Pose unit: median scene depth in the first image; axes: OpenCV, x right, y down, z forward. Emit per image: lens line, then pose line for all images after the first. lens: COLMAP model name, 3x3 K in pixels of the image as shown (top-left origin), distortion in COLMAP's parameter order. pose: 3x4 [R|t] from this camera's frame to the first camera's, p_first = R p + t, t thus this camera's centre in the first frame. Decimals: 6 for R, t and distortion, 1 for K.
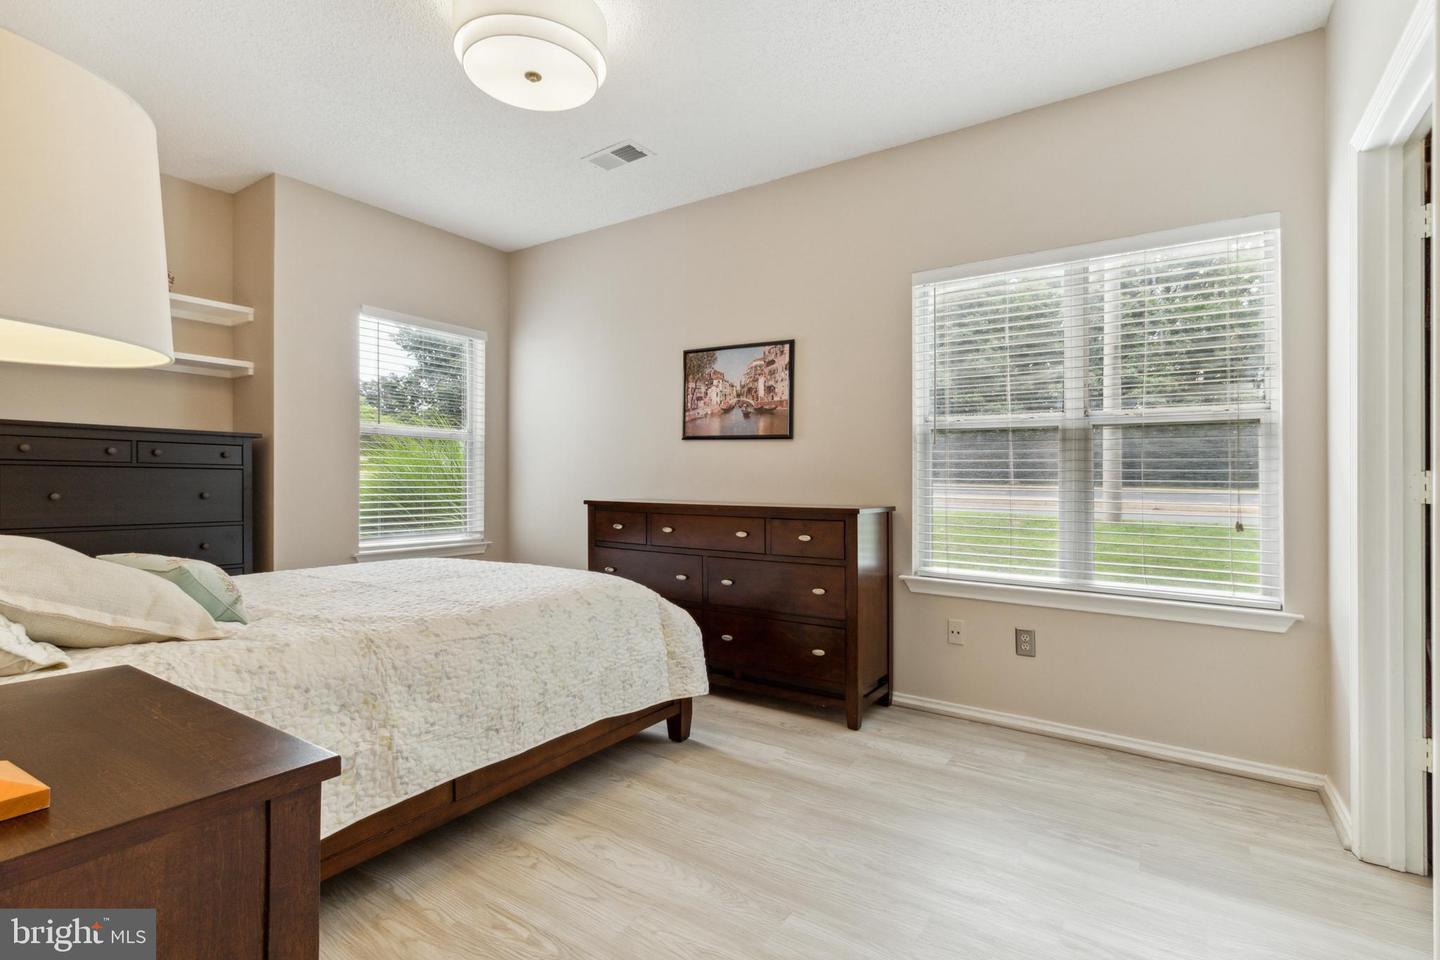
lens RADIAL K [[691.0, 0, 709.0], [0, 691.0, 470.3], [0, 0, 1]] dist [0.001488, 0.001364]
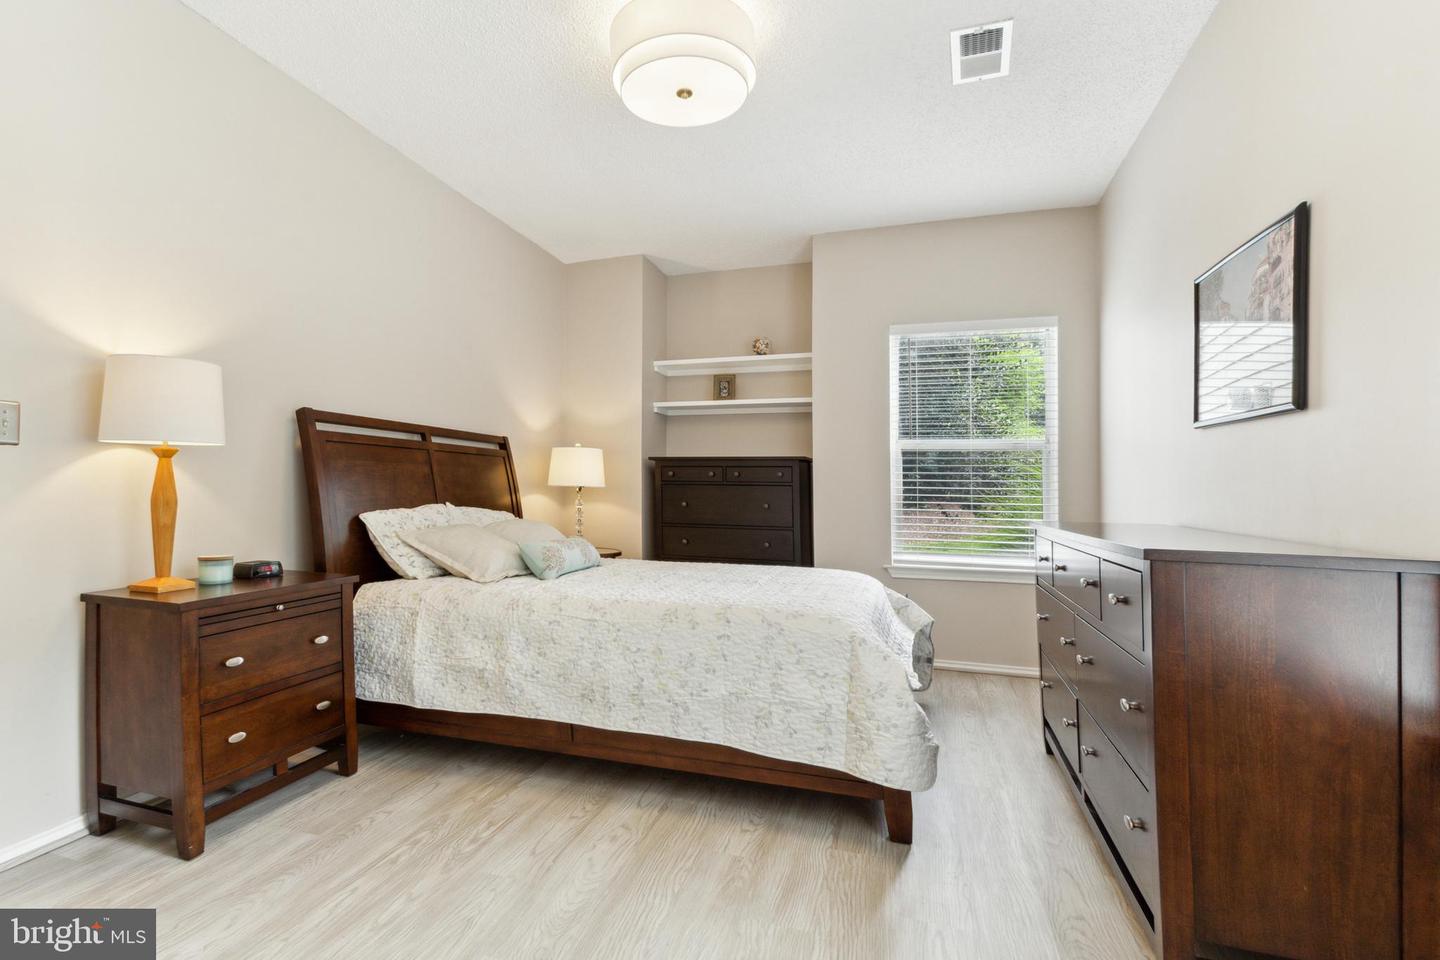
lens RADIAL K [[691.0, 0, 705.5], [0, 691.0, 495.6], [0, 0, 1]] dist [0.001488, 0.001364]
pose [[0.291390, 0.005213, -0.956590, 0.822841], [0.000394, 0.999984, 0.005569, 0.012422], [0.956604, -0.001999, 0.291383, 0.768378]]
